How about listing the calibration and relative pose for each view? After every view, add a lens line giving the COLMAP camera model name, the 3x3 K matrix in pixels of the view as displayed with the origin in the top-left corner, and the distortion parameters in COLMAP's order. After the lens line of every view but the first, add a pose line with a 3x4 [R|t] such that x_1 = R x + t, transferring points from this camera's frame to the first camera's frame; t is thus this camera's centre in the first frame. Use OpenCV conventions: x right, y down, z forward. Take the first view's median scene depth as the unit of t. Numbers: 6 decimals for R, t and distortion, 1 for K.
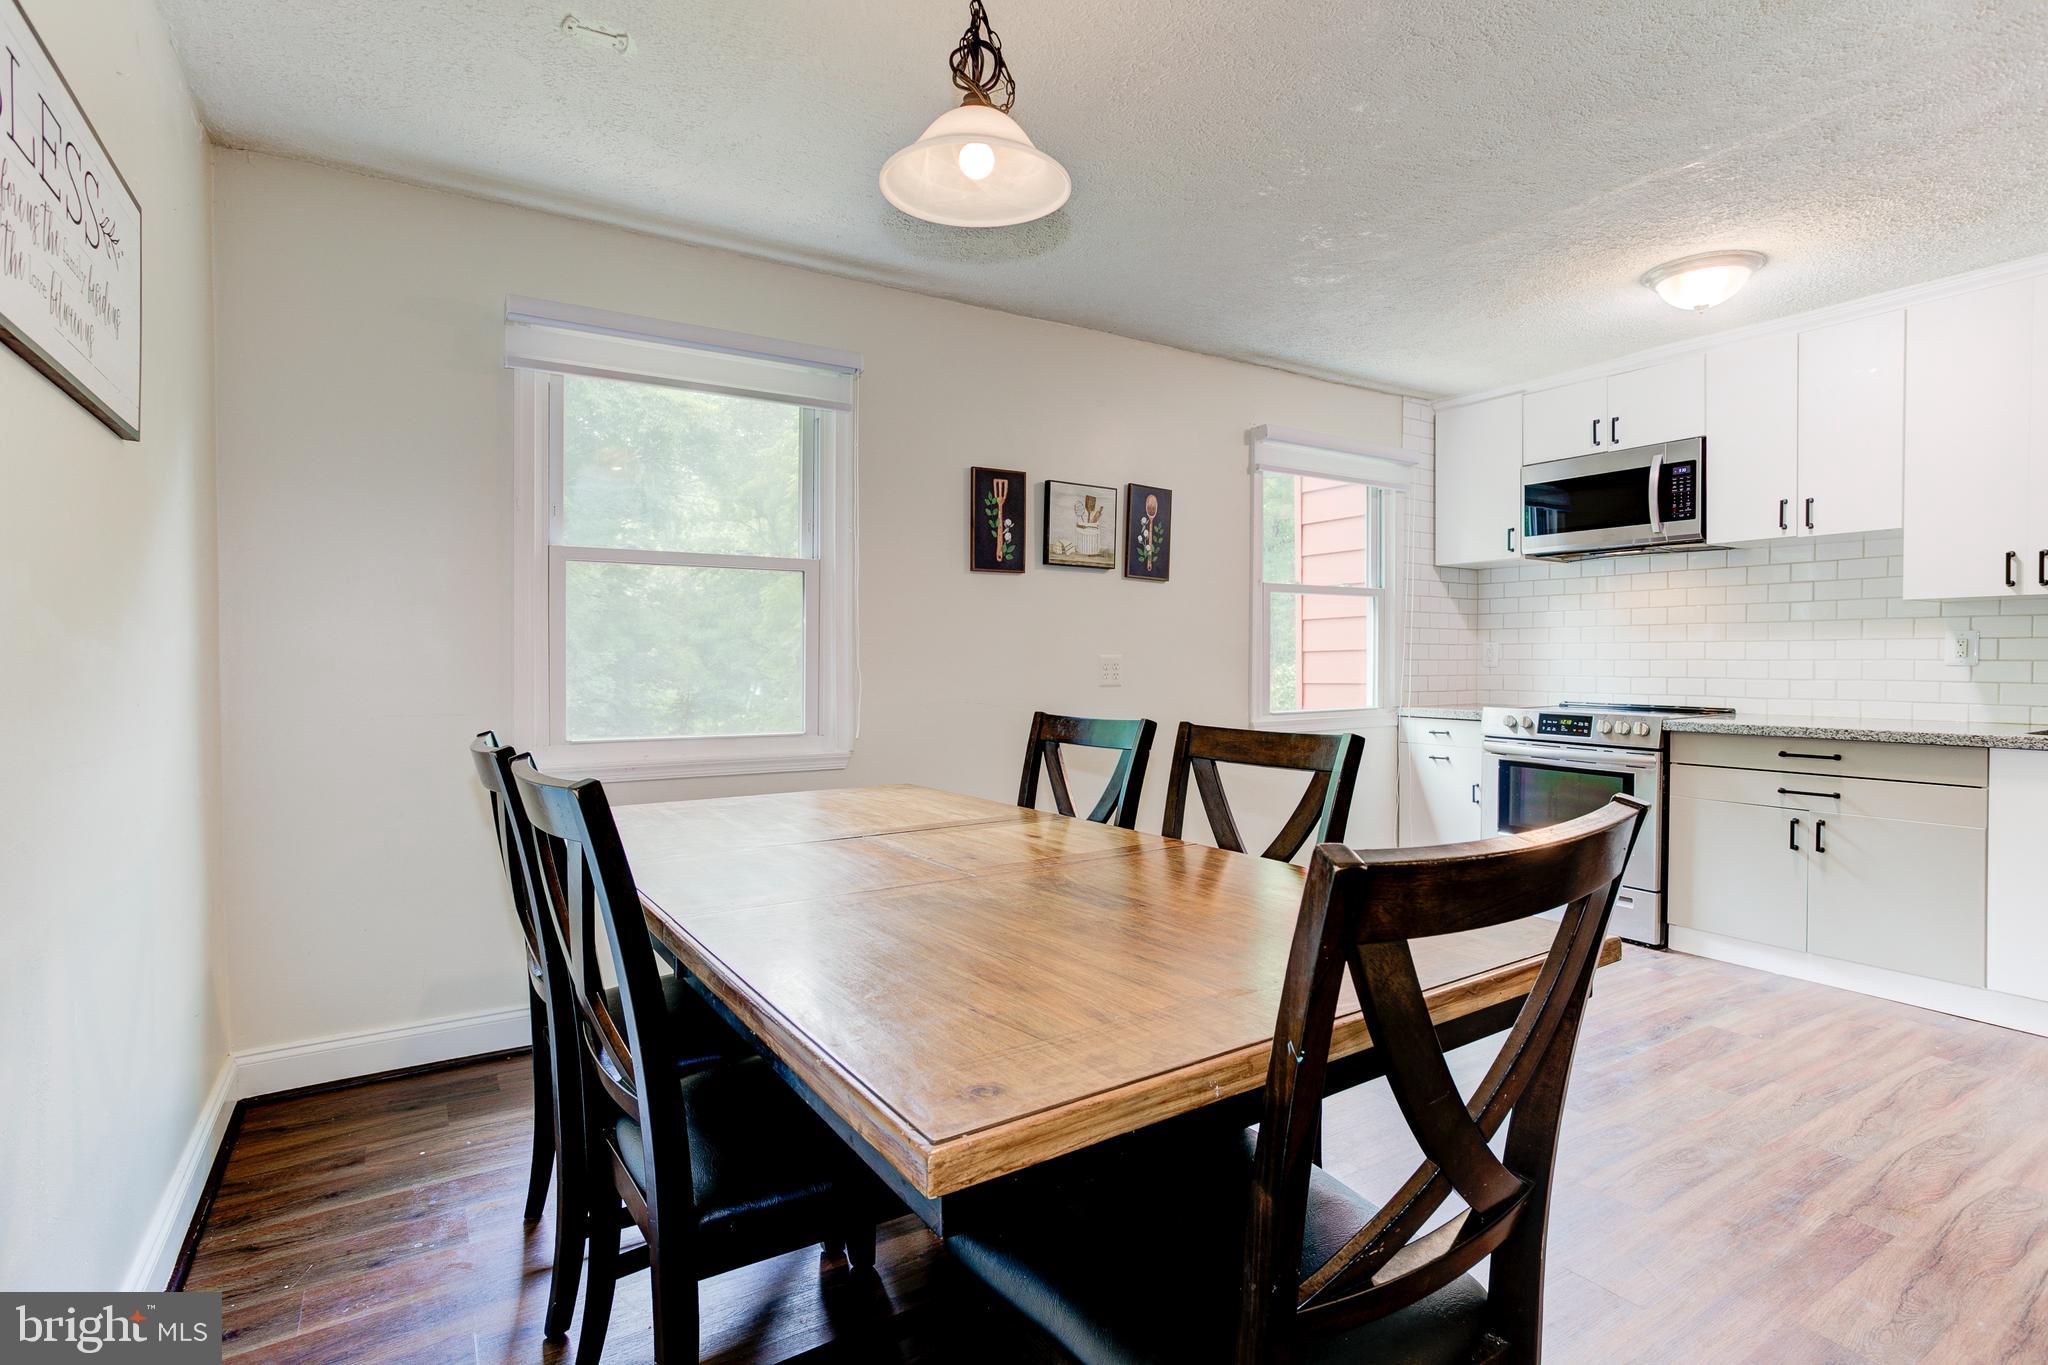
lens RADIAL K [[1003.4, 0, 1009.5], [0, 1003.4, 679.2], [0, 0, 1]] dist [-0.066969, 0.037836]
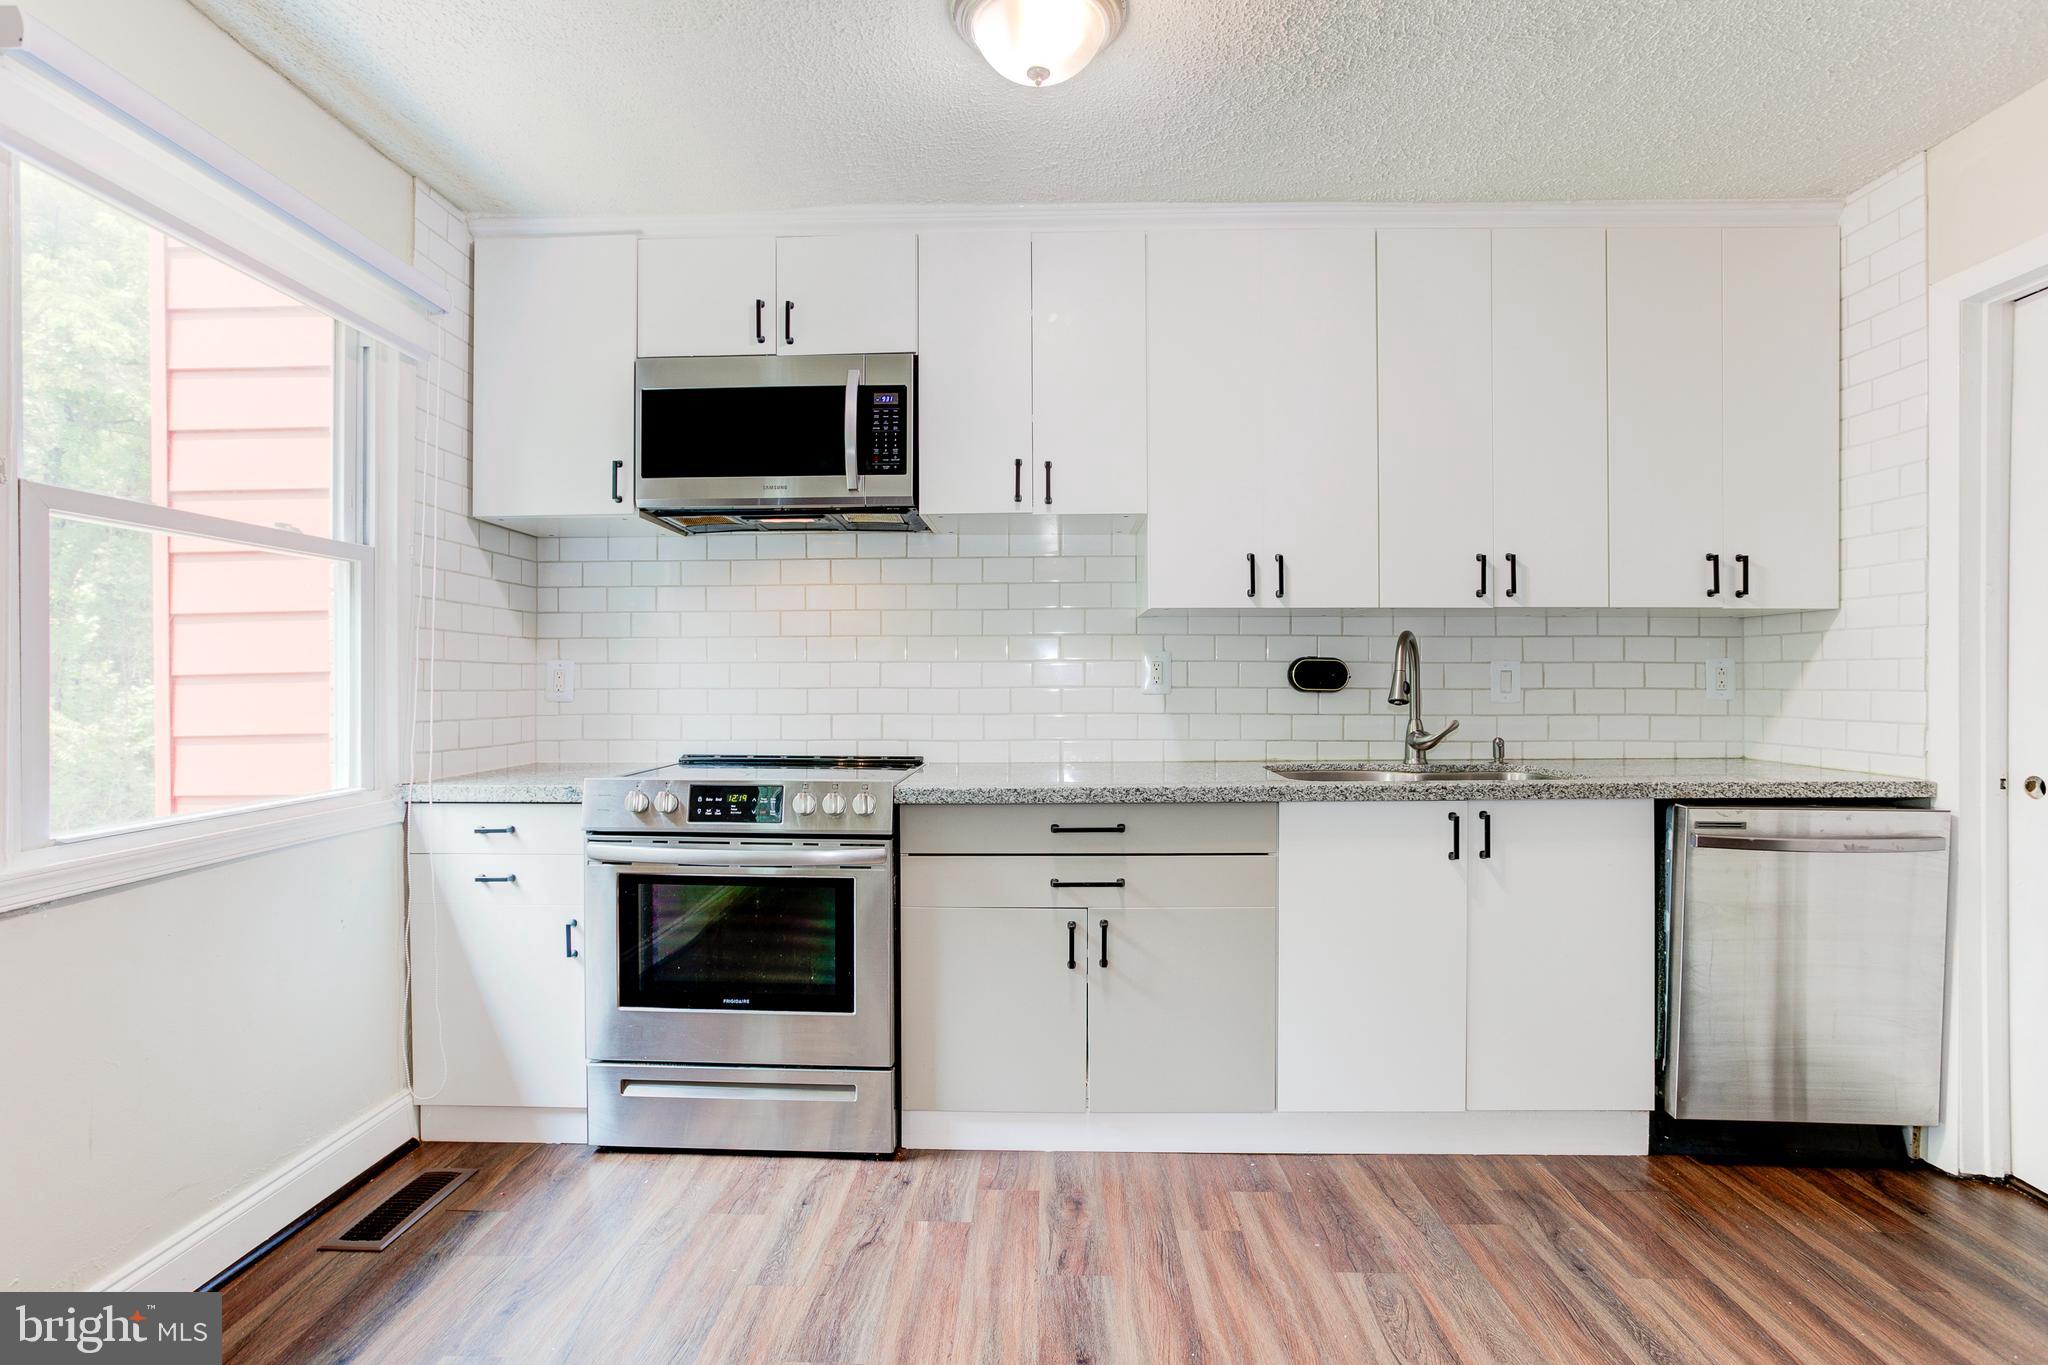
lens RADIAL K [[1003.4, 0, 1009.5], [0, 1003.4, 679.2], [0, 0, 1]] dist [-0.066969, 0.037836]
pose [[0.555569, 0.004437, 0.831459, 0.177203], [0.019613, 0.999638, -0.018440, -0.011992], [-0.831239, 0.026552, 0.555281, 0.562271]]
